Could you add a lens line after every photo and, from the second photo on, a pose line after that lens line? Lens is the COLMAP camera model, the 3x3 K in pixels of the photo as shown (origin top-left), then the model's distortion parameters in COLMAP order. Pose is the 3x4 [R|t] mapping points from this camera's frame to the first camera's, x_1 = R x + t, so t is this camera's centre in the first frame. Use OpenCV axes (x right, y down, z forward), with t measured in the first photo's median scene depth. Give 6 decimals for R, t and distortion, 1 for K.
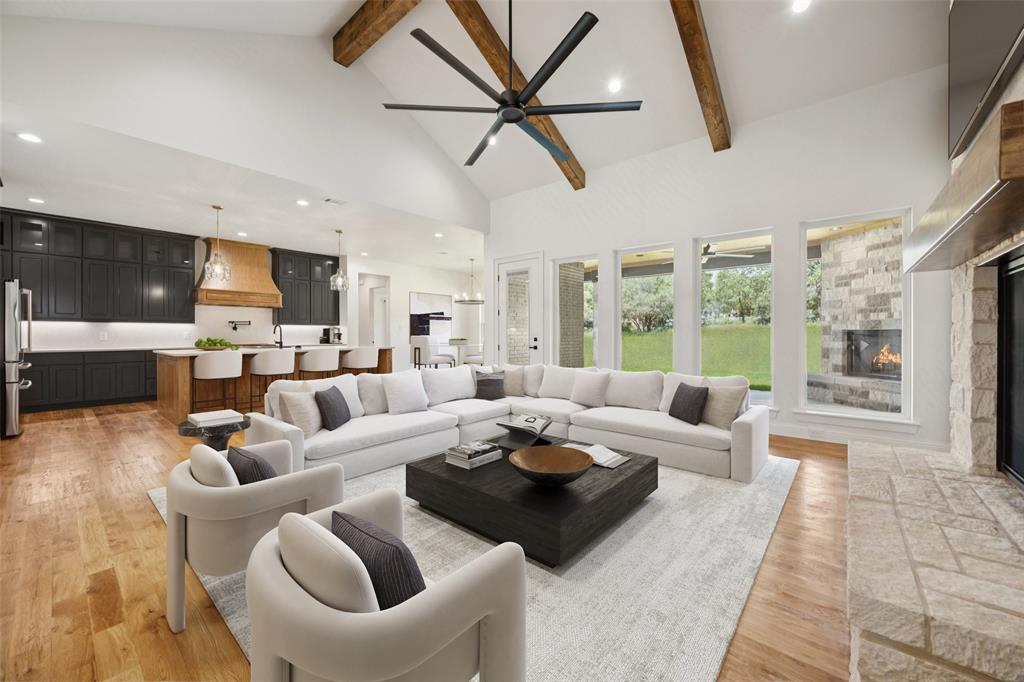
lens RADIAL K [[390.6, 0, 500.4], [0, 390.6, 333.3], [0, 0, 1]] dist [-0.007861, 0.000476]
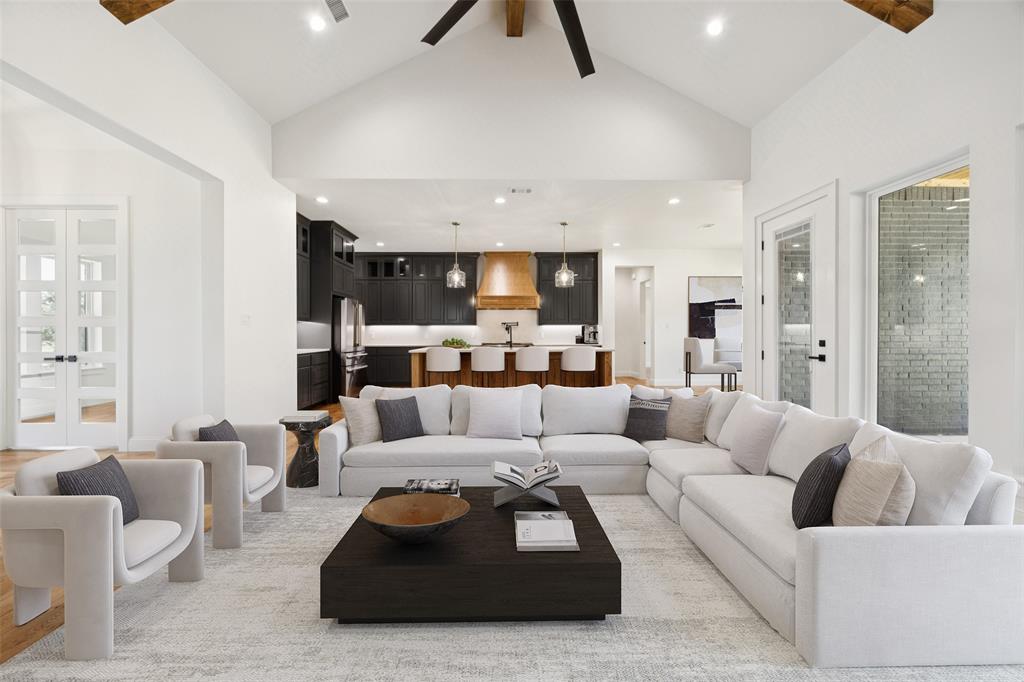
lens RADIAL K [[390.6, 0, 500.4], [0, 390.6, 333.3], [0, 0, 1]] dist [-0.007861, 0.000476]
pose [[0.673598, -0.002173, -0.739095, 0.175005], [0.003612, 0.999993, 0.000351, -0.000672], [0.739089, -0.002906, 0.673601, 0.267243]]
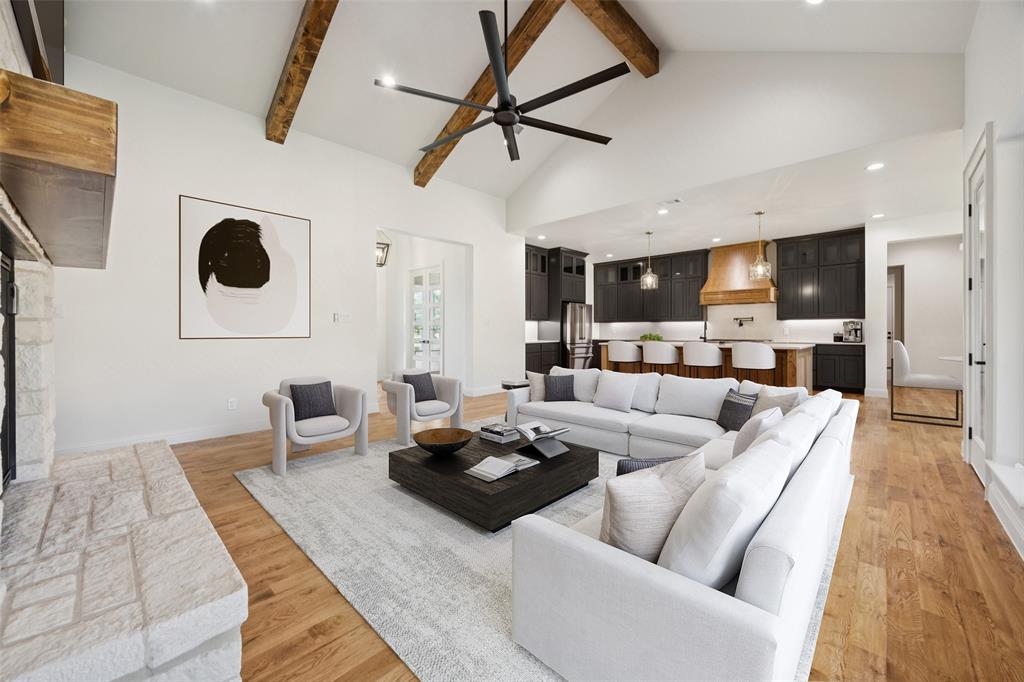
lens RADIAL K [[390.6, 0, 500.4], [0, 390.6, 333.3], [0, 0, 1]] dist [-0.007861, 0.000476]
pose [[-0.054871, 0.008032, -0.998461, 0.502851], [0.003525, 0.999963, 0.007850, 0.000467], [0.998487, -0.003089, -0.054898, 0.474454]]
